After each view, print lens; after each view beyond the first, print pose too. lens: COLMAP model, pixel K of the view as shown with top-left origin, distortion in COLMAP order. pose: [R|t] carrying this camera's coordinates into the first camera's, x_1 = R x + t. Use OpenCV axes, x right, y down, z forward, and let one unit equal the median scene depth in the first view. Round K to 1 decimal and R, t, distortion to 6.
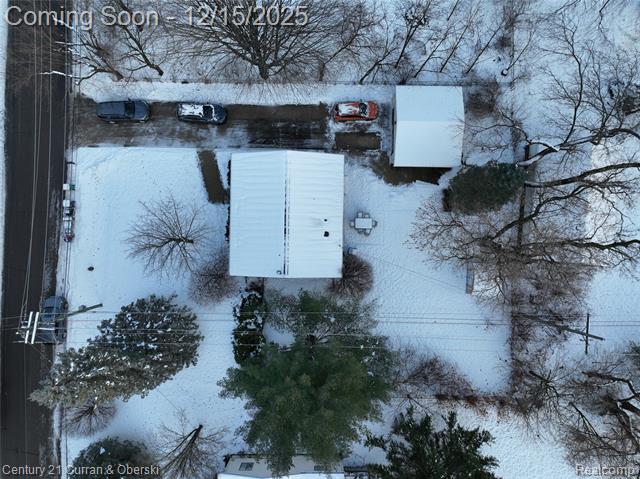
lens RADIAL K [[444.6, 0, 321.9], [0, 444.6, 239.8], [0, 0, 1]] dist [0.001727, 0.009017]
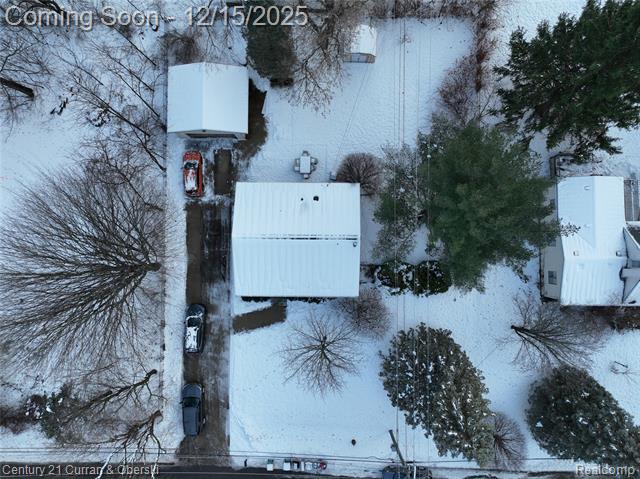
lens RADIAL K [[444.6, 0, 321.9], [0, 444.6, 239.8], [0, 0, 1]] dist [0.001727, 0.009017]
pose [[-0.007902, -0.999567, 0.028354, -0.103839], [0.999944, -0.008098, -0.006807, 0.006052], [0.007033, 0.028298, 0.999575, 0.008767]]
